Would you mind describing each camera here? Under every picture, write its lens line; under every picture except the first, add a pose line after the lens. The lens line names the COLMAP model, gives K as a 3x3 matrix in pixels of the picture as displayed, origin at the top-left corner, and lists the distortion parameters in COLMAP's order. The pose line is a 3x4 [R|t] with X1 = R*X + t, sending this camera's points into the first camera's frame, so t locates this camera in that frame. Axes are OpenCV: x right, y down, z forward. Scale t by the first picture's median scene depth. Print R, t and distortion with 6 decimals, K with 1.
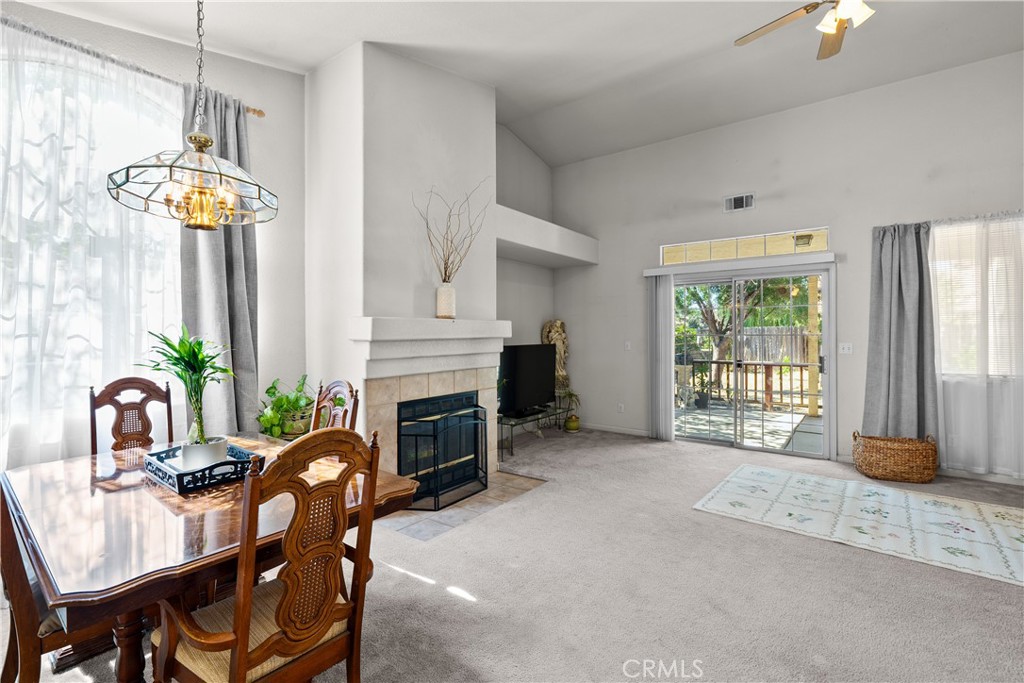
lens RADIAL K [[462.9, 0, 510.9], [0, 462.9, 330.7], [0, 0, 1]] dist [-0.008579, 0.003435]
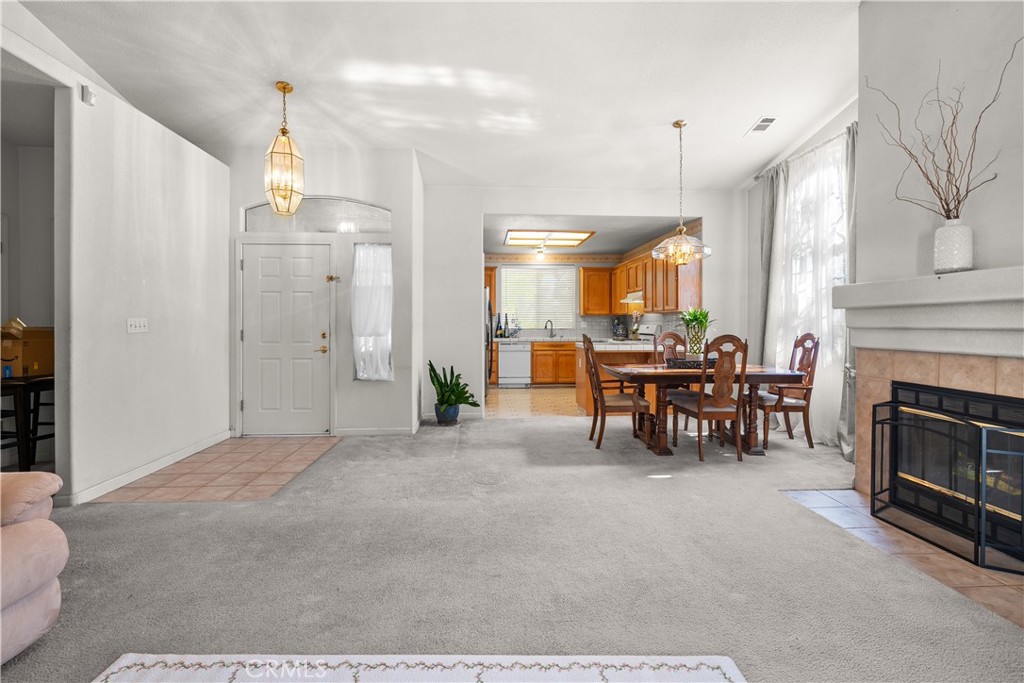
lens RADIAL K [[462.9, 0, 508.2], [0, 462.9, 326.0], [0, 0, 1]] dist [-0.008579, 0.003435]
pose [[-0.768336, 0.005450, -0.640023, 0.747070], [0.002531, 0.999982, 0.005477, 0.042438], [0.640042, 0.002589, -0.768336, 1.059197]]
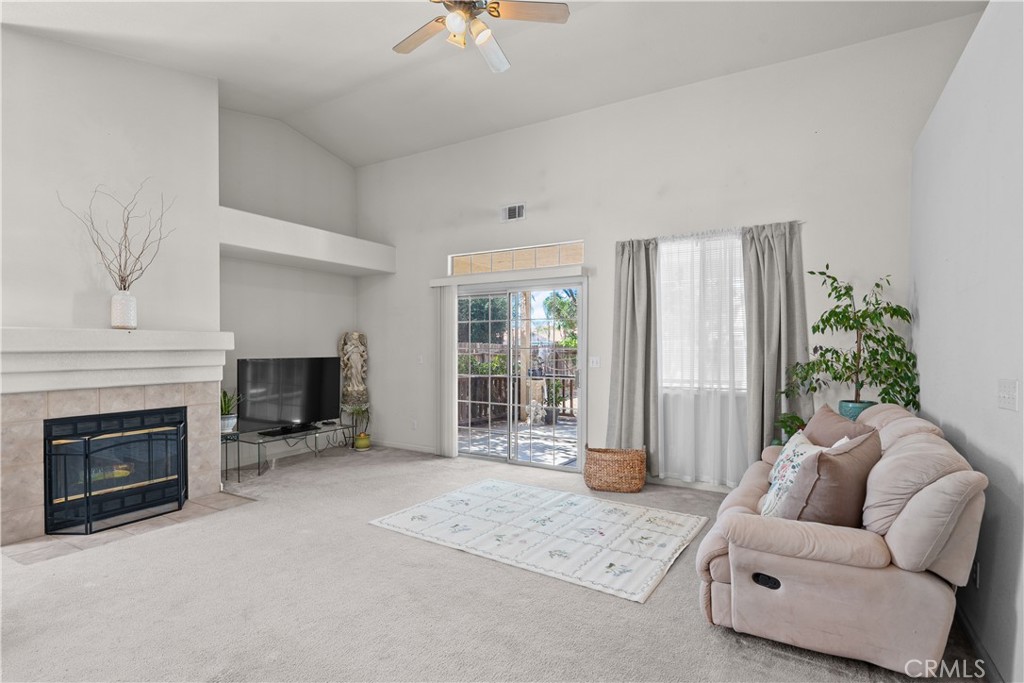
lens RADIAL K [[507.3, 0, 522.7], [0, 507.3, 353.6], [0, 0, 1]] dist [-0.006556, 0.001286]
pose [[0.993849, 0.003216, 0.110699, 0.523934], [-0.005374, 0.999801, 0.019195, -0.000898], [-0.110615, -0.019672, 0.993669, -0.094462]]
